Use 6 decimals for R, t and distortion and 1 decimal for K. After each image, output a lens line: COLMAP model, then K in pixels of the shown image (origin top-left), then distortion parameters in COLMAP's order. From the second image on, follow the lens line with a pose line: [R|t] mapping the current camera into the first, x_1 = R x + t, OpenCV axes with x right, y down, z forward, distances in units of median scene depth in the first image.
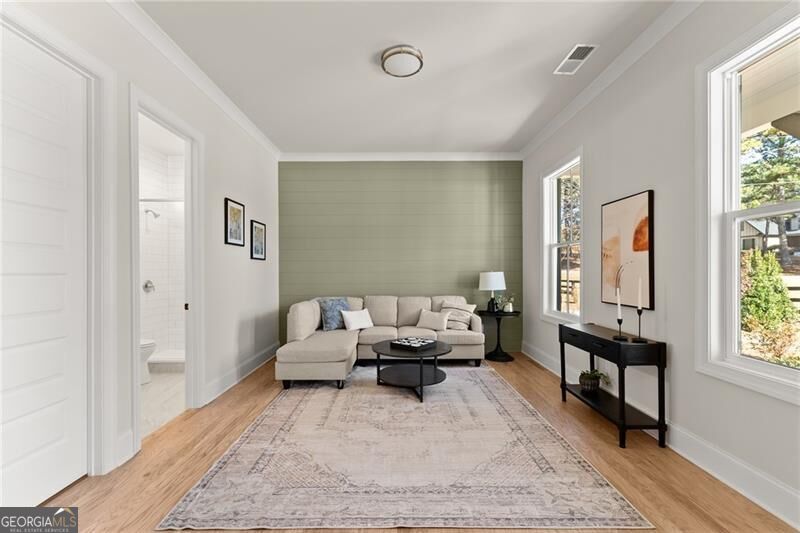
lens RADIAL K [[338.9, 0, 398.4], [0, 338.9, 268.5], [0, 0, 1]] dist [-0.000050, -0.000019]
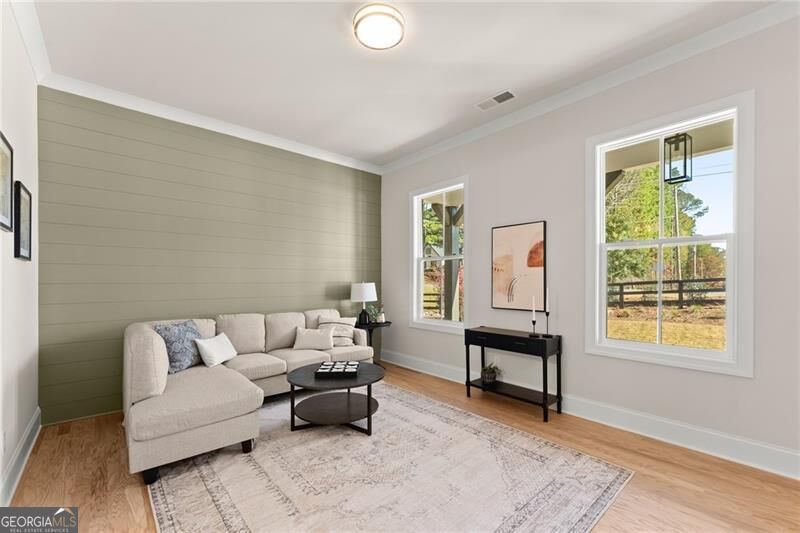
lens RADIAL K [[334.7, 0, 399.8], [0, 334.7, 278.3], [0, 0, 1]] dist [0.001133, 0.000120]
pose [[0.754223, 0.008815, 0.656560, -0.389311], [-0.007214, 0.999961, -0.005139, 0.001619], [-0.656579, -0.000860, 0.754257, 0.281603]]
